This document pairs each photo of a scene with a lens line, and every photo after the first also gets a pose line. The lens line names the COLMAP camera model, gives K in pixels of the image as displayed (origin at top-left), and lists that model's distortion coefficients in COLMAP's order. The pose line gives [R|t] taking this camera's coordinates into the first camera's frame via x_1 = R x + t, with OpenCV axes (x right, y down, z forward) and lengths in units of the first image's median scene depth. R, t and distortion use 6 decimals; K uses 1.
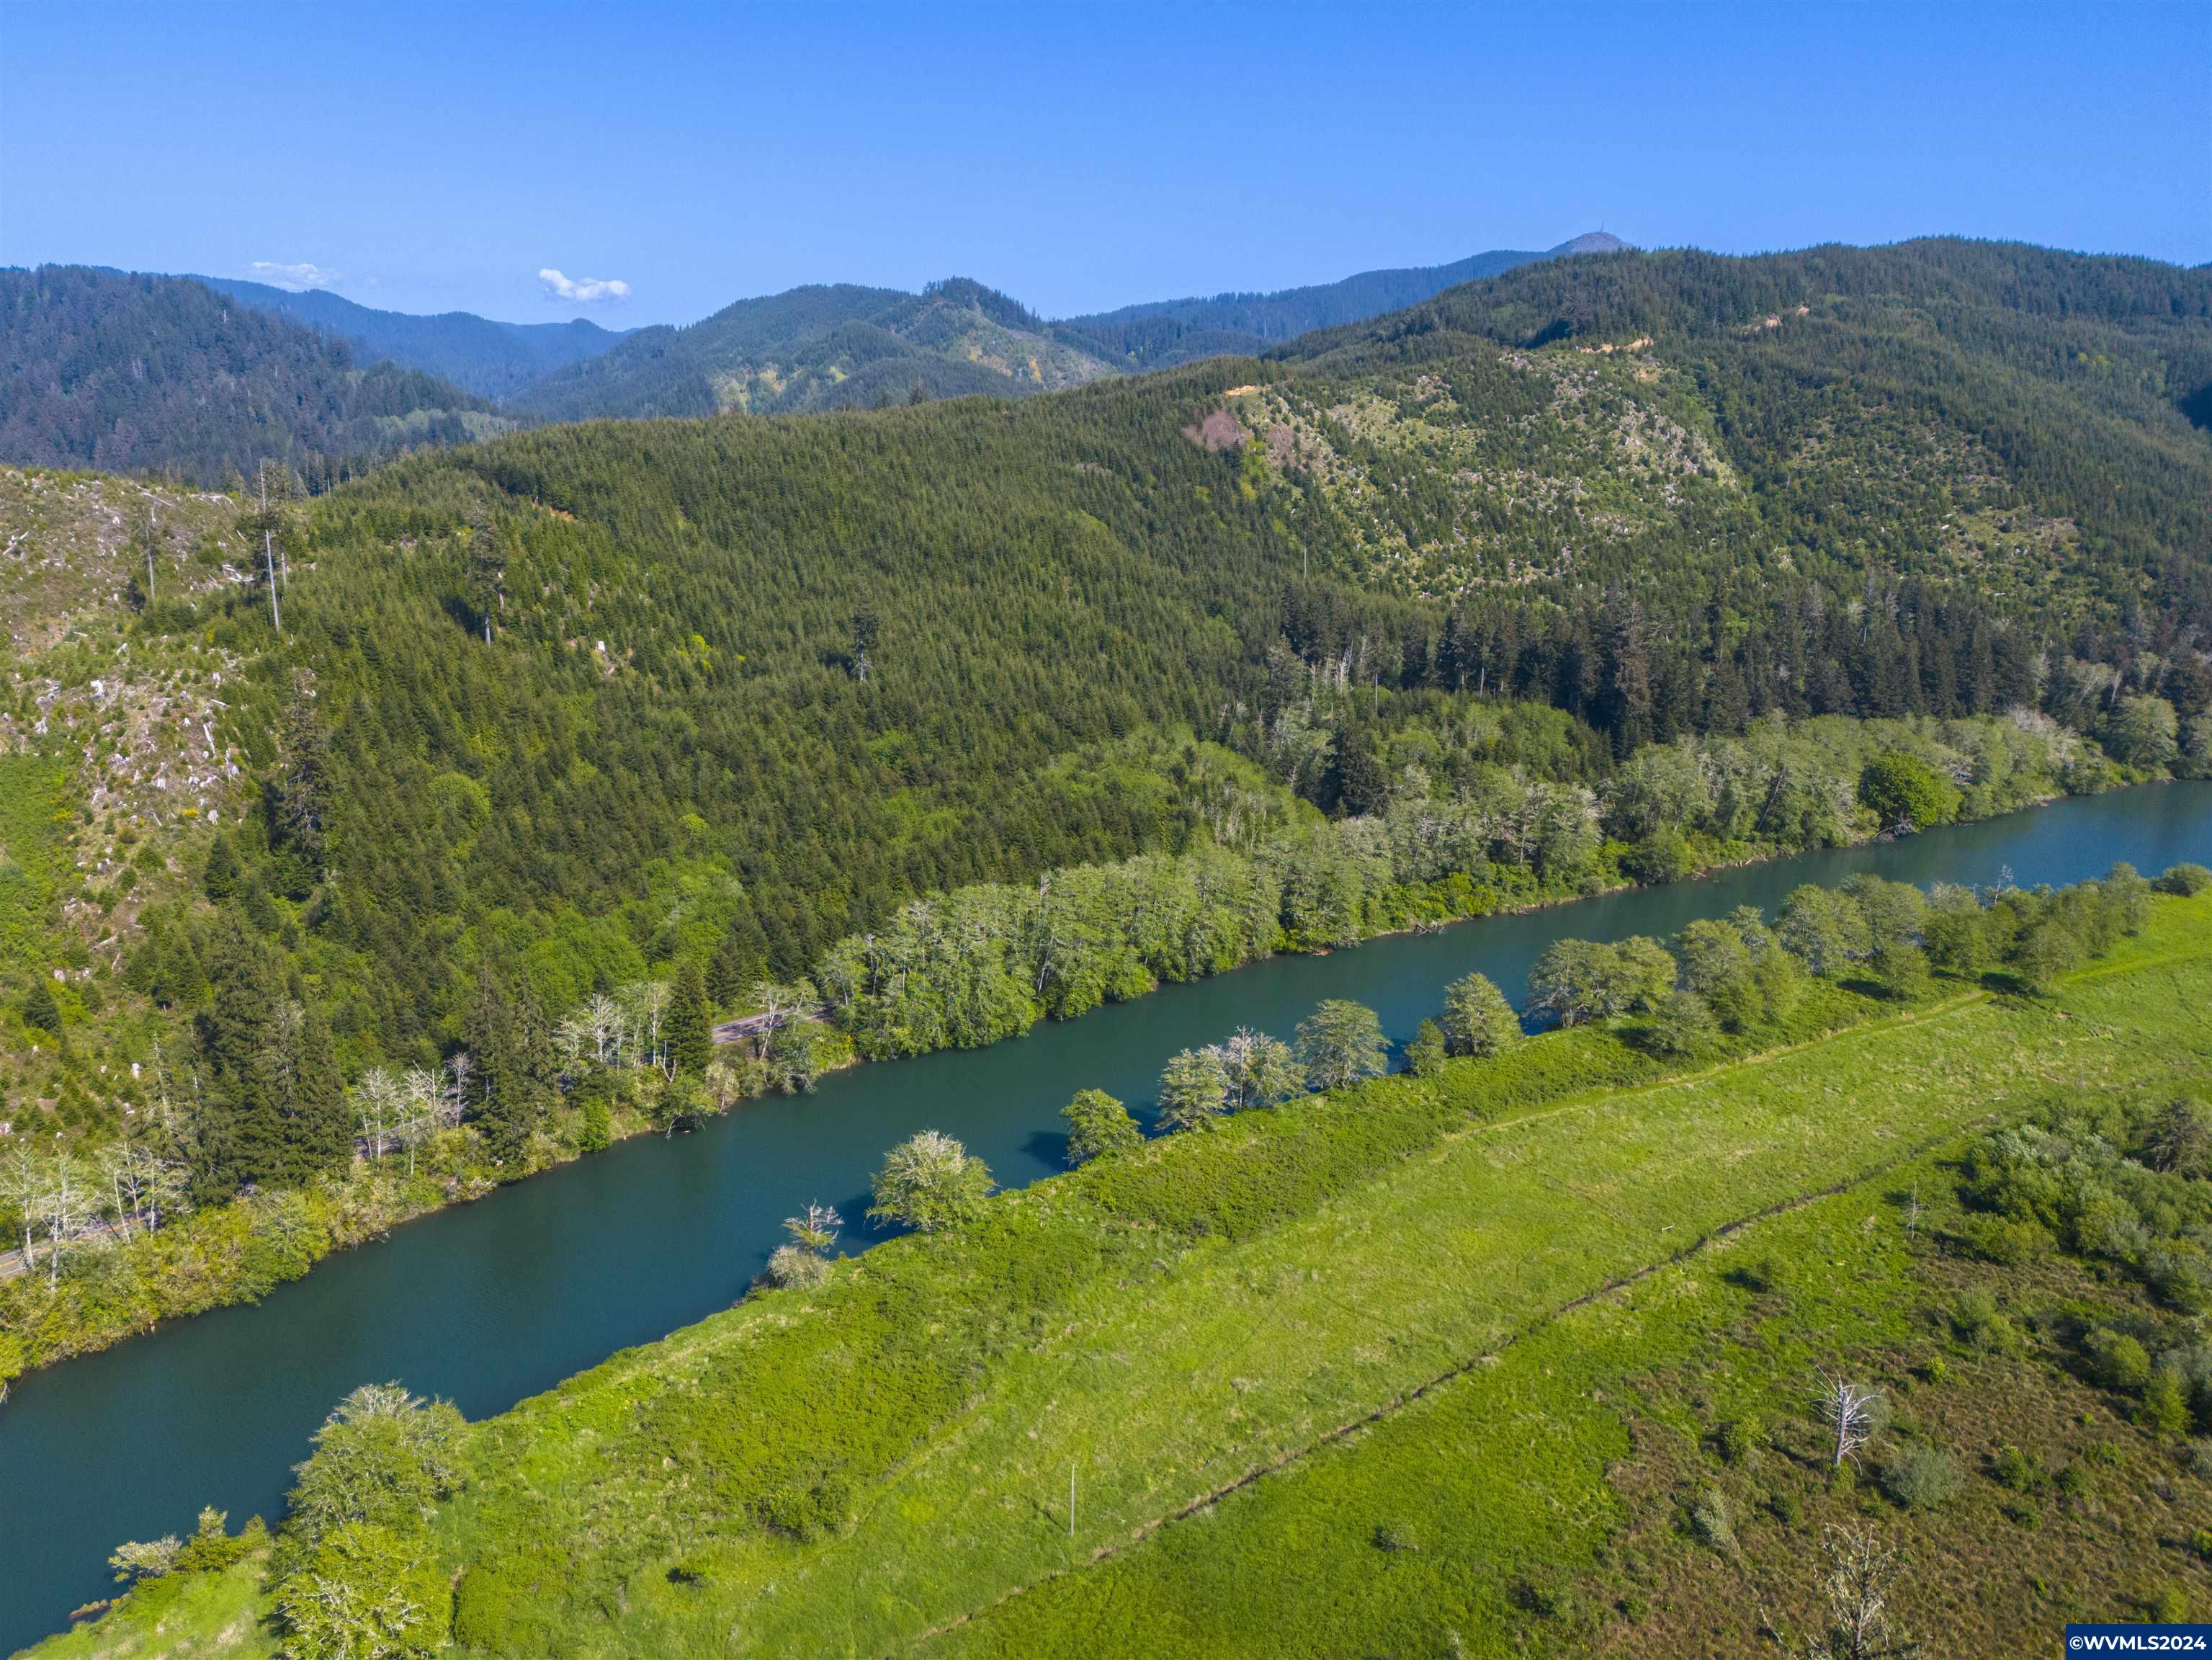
lens RADIAL K [[1596.6, 0, 970.0], [0, 1596.6, 834.7], [0, 0, 1]] dist [0.049204, -0.040605]
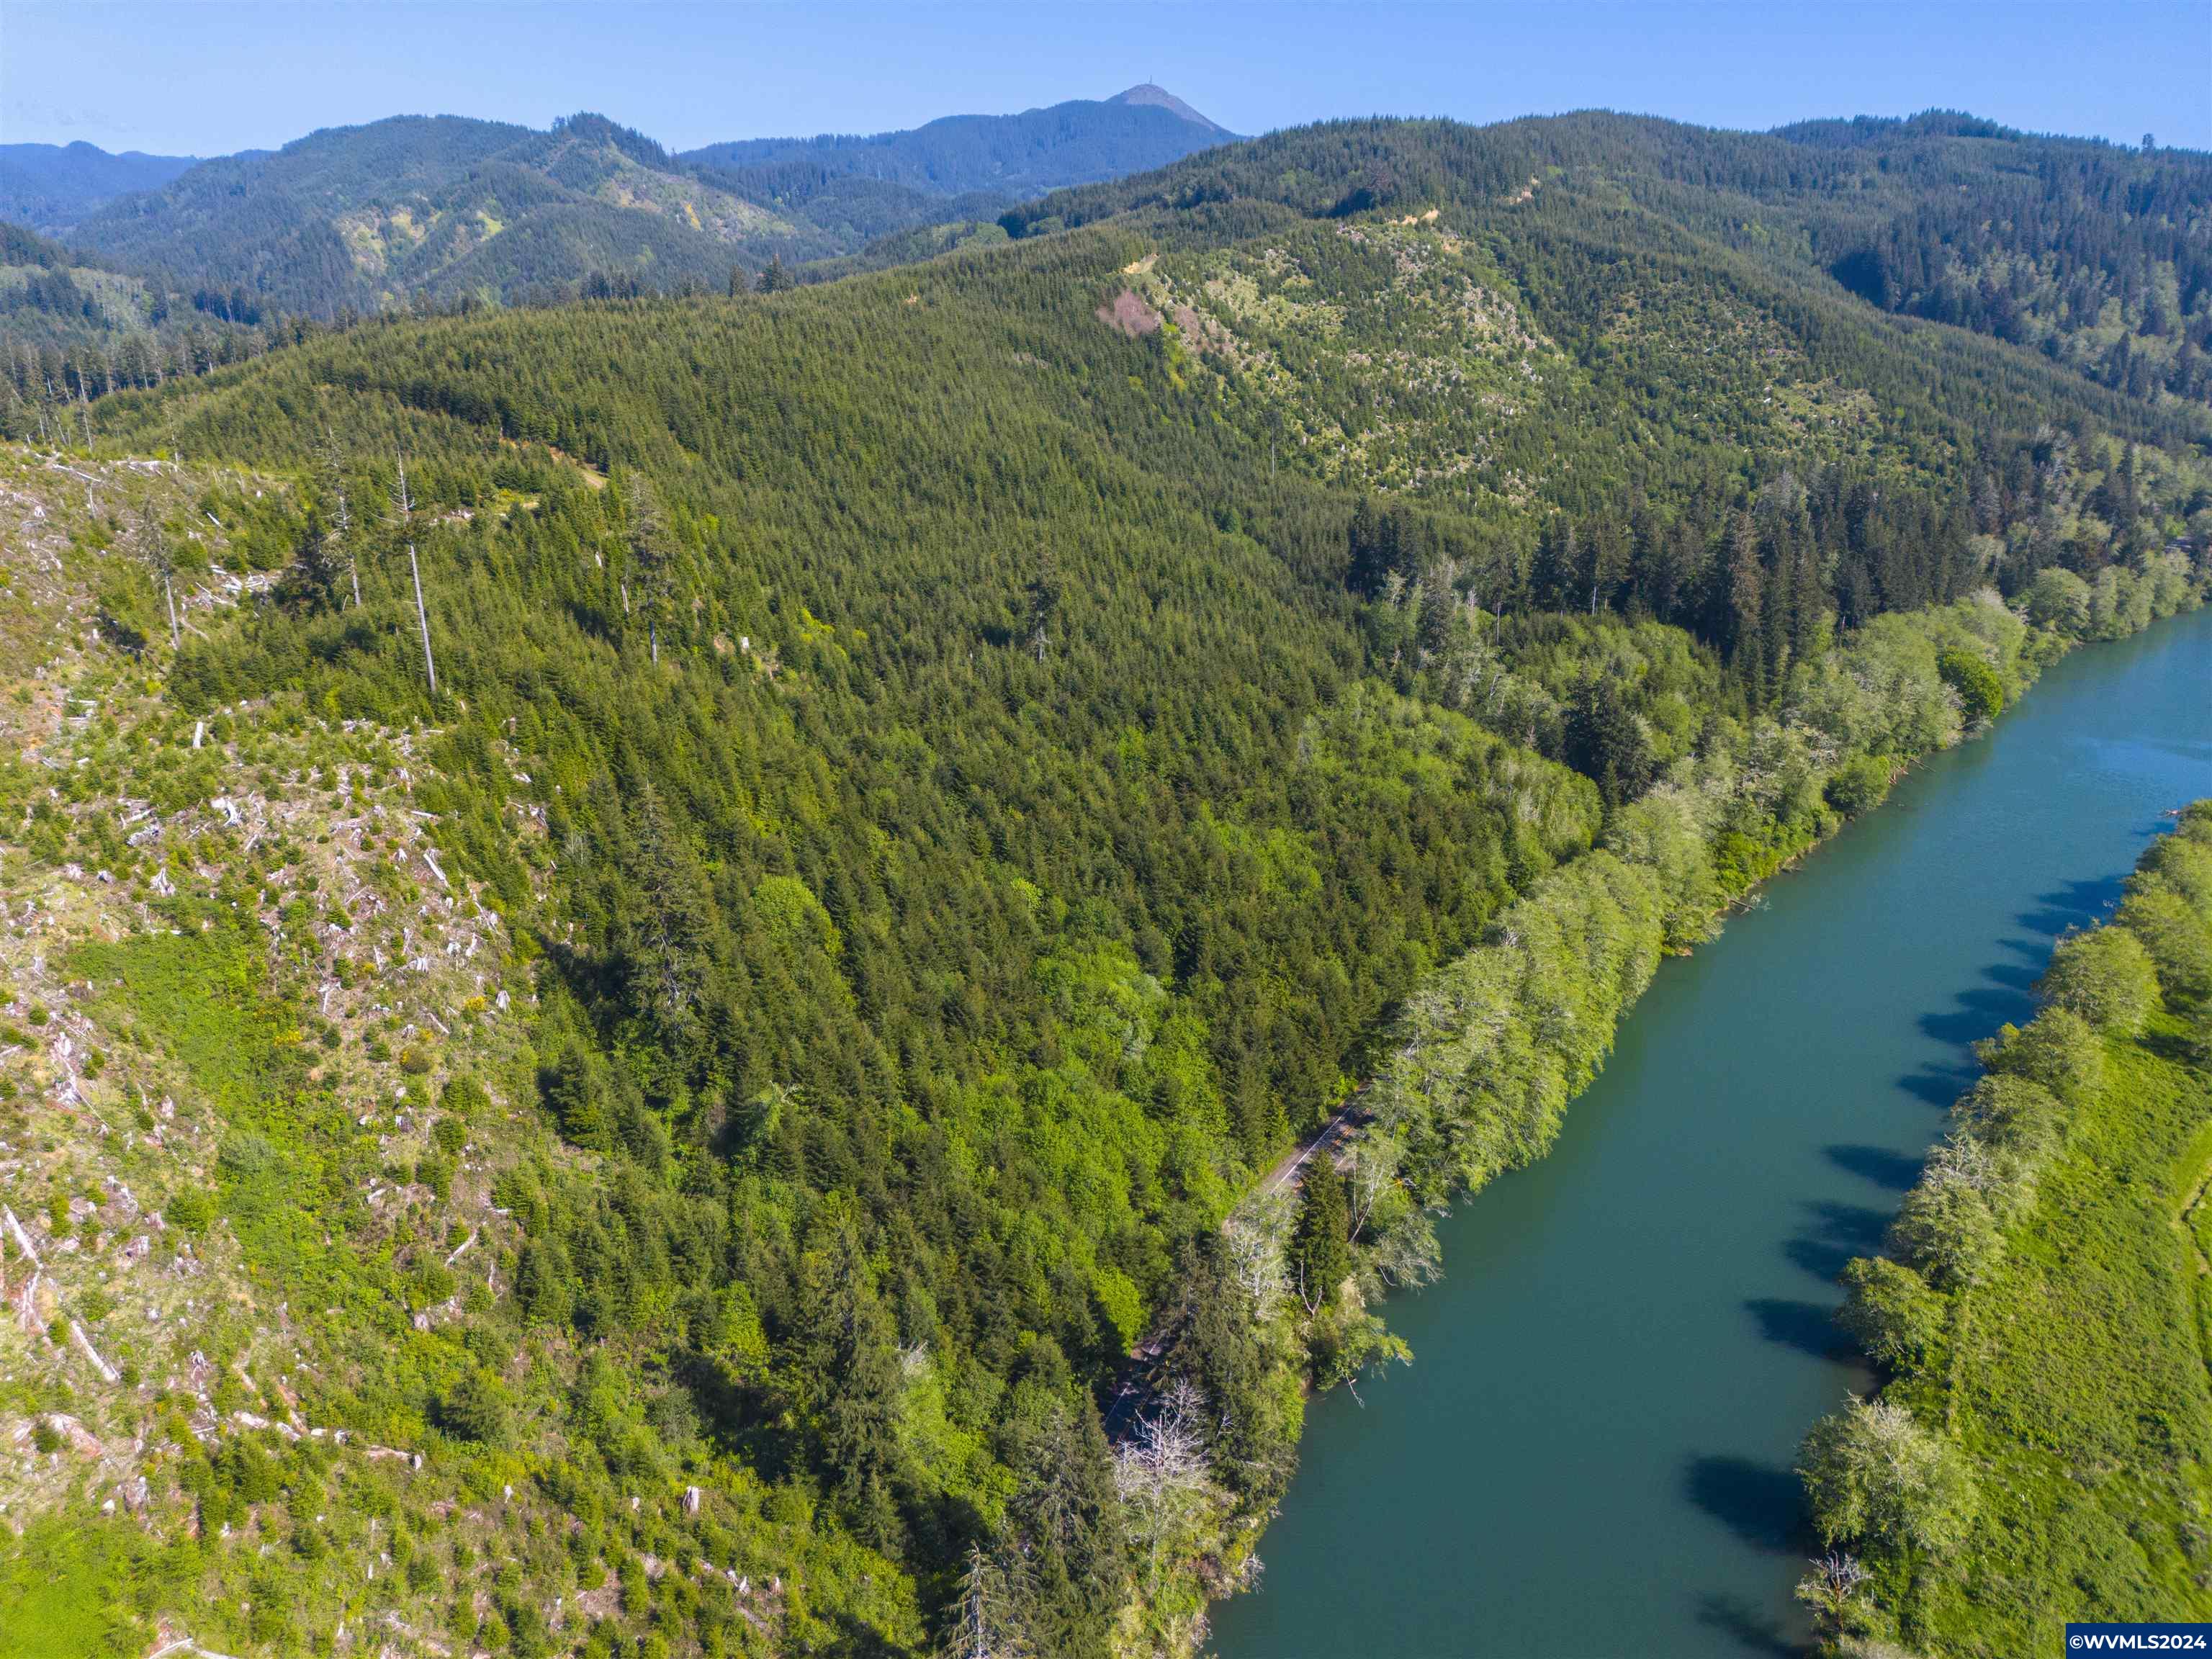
lens RADIAL K [[1544.7, 0, 1106.0], [0, 1544.7, 829.5], [0, 0, 1]] dist [0.043433, -0.033517]
pose [[0.957679, -0.097654, 0.270766, -0.132330], [0.072057, 0.992074, 0.102937, -0.044284], [-0.278672, -0.079070, 0.957126, 0.101435]]
